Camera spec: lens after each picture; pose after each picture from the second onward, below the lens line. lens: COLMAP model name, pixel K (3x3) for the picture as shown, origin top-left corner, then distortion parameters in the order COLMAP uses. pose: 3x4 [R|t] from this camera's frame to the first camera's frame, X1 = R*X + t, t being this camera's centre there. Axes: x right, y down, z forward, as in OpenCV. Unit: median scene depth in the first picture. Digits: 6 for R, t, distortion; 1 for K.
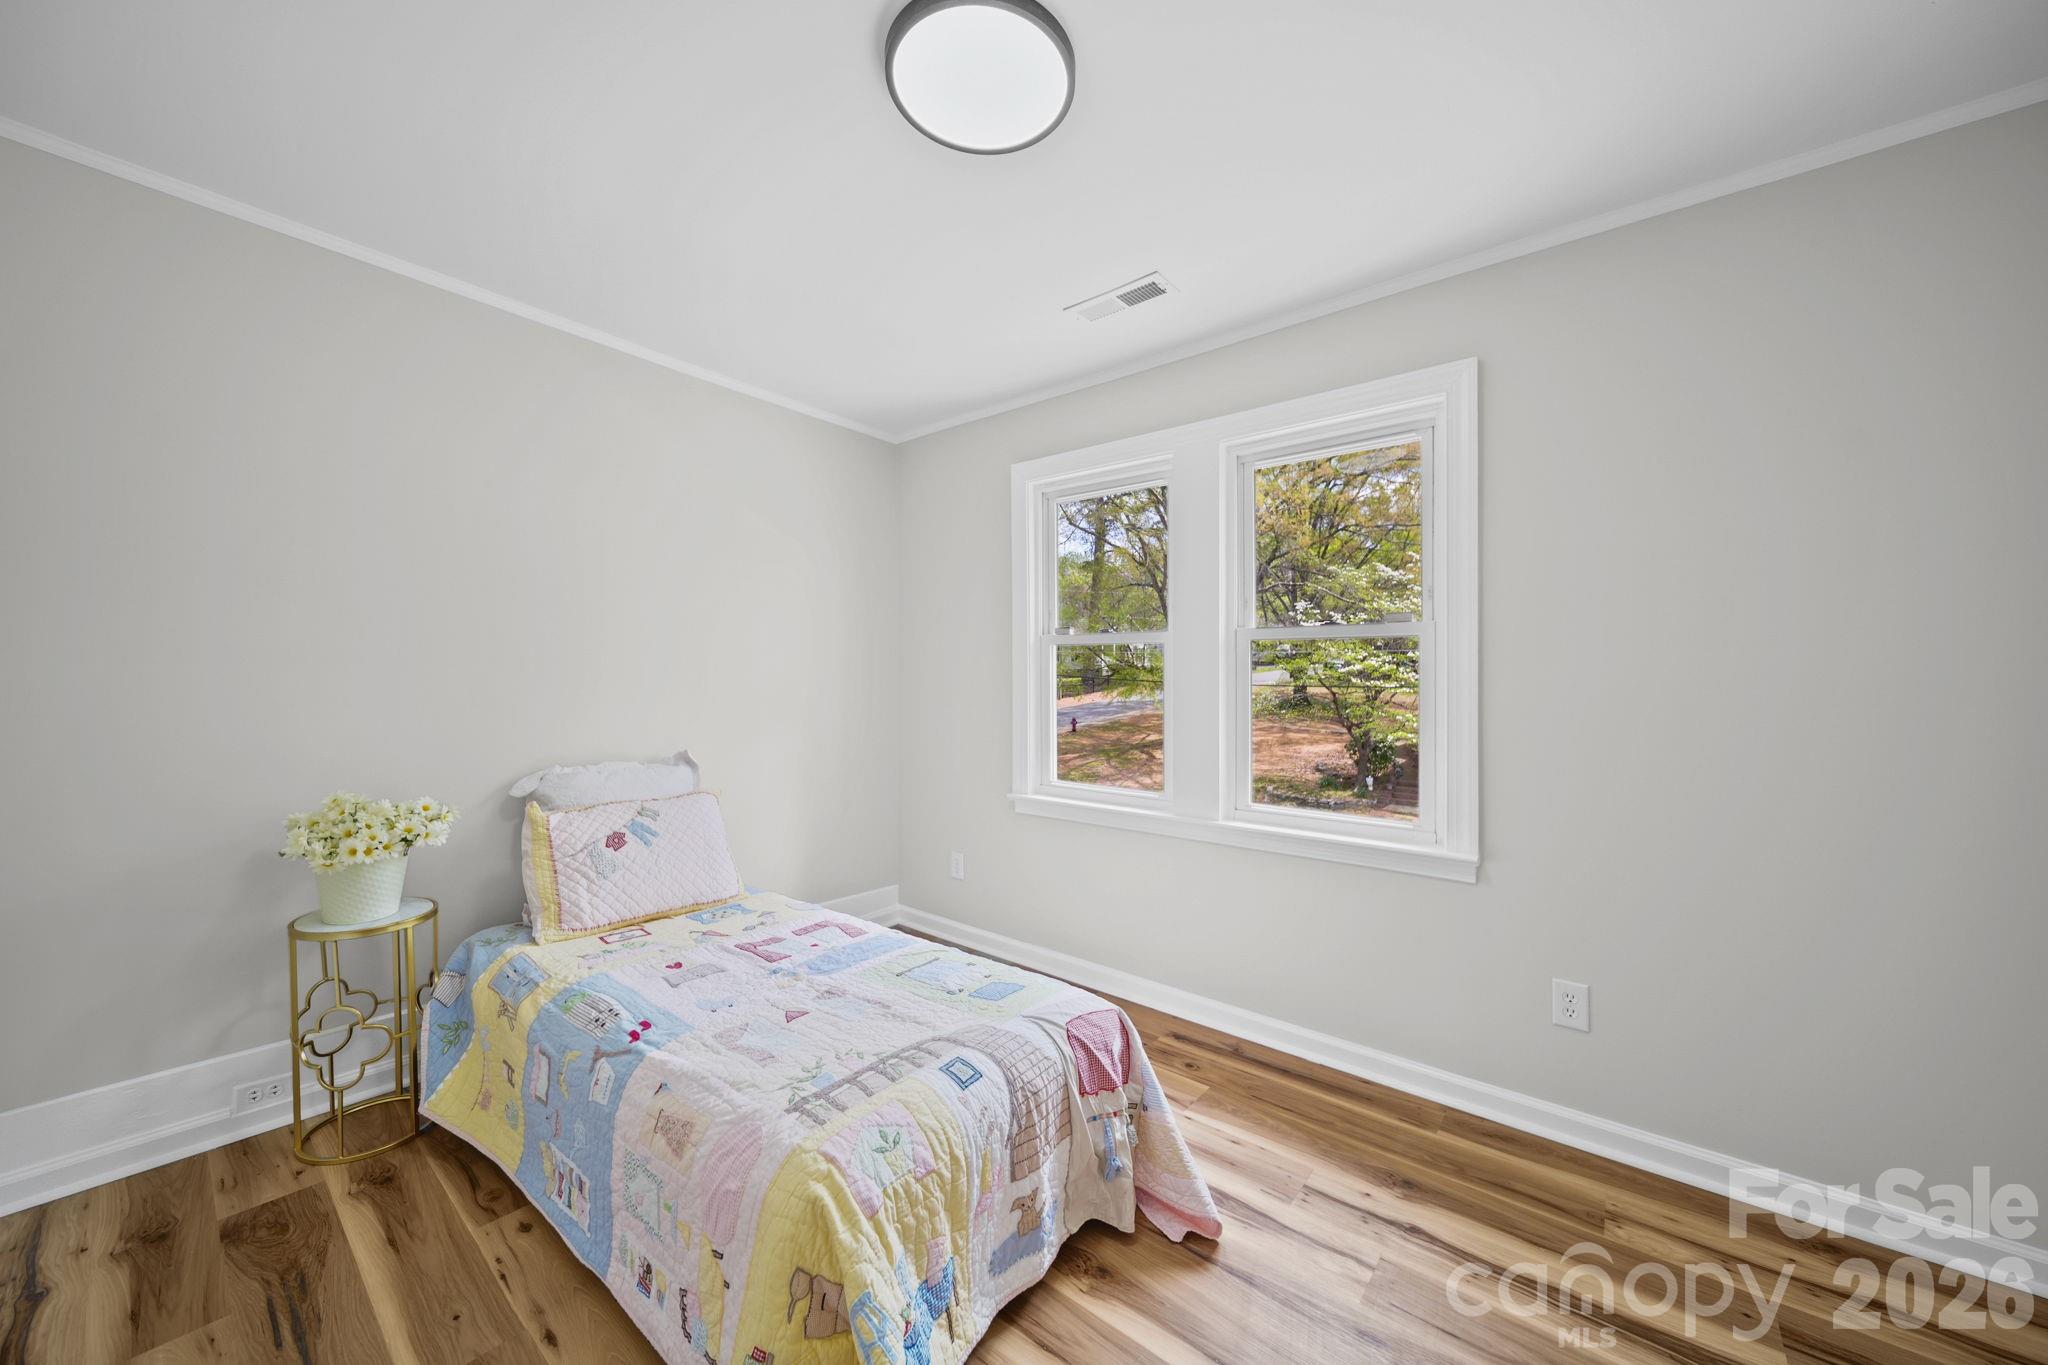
lens RADIAL K [[741.5, 0, 1039.0], [0, 741.5, 684.8], [0, 0, 1]] dist [0.000828, -0.000144]
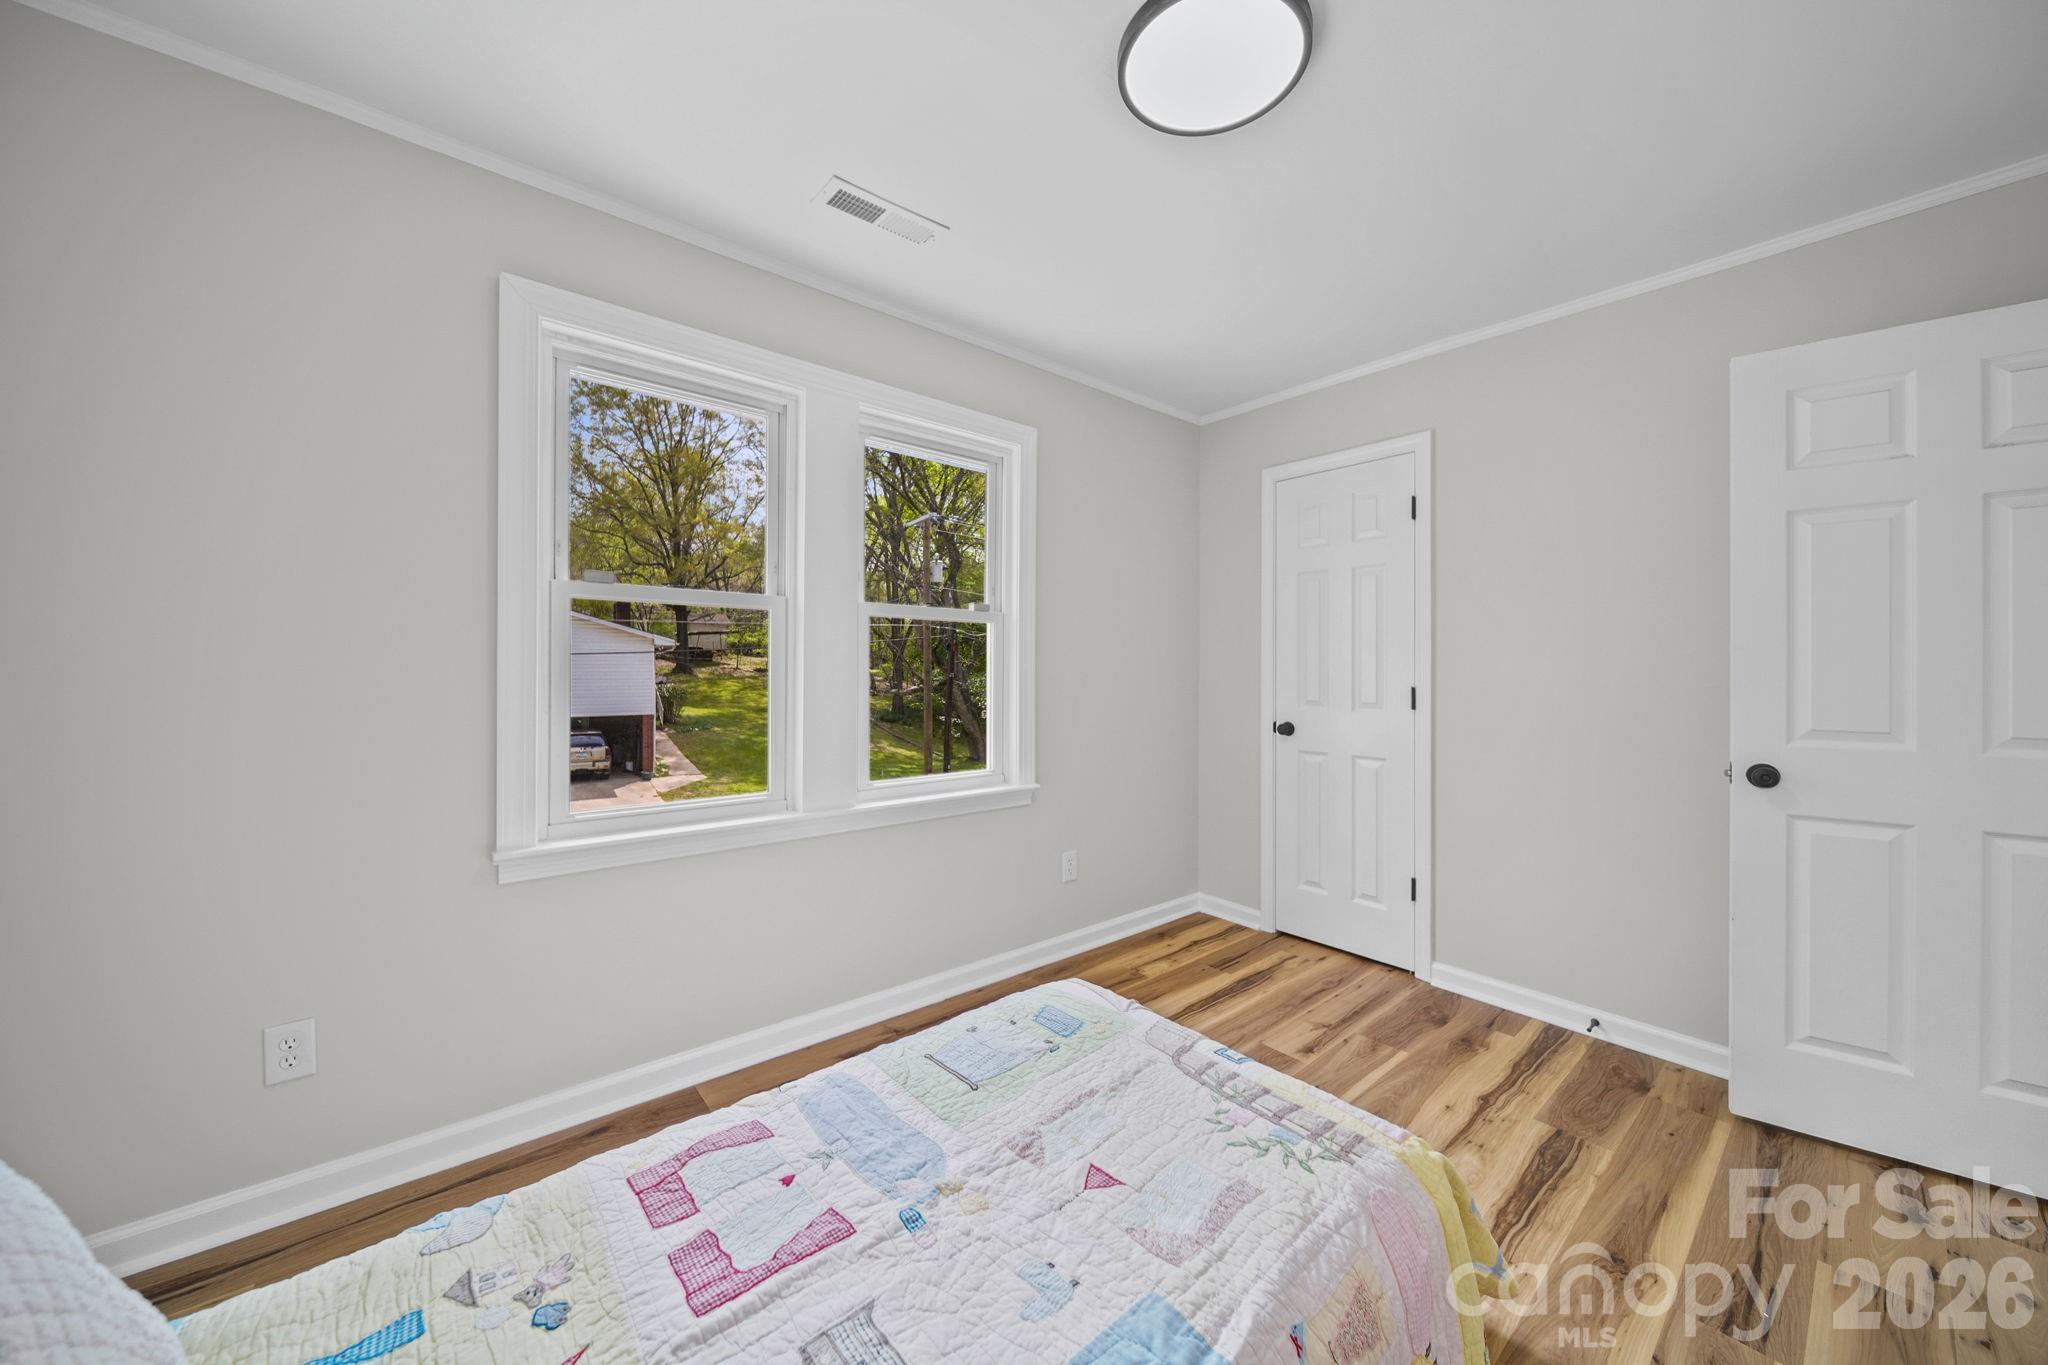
lens RADIAL K [[741.5, 0, 1021.1], [0, 741.5, 662.7], [0, 0, 1]] dist [0.000828, -0.000144]
pose [[0.178778, -0.002795, 0.983885, -0.790012], [-0.003013, 0.999990, 0.003389, -0.004141], [-0.983885, -0.003570, 0.178768, 0.772937]]
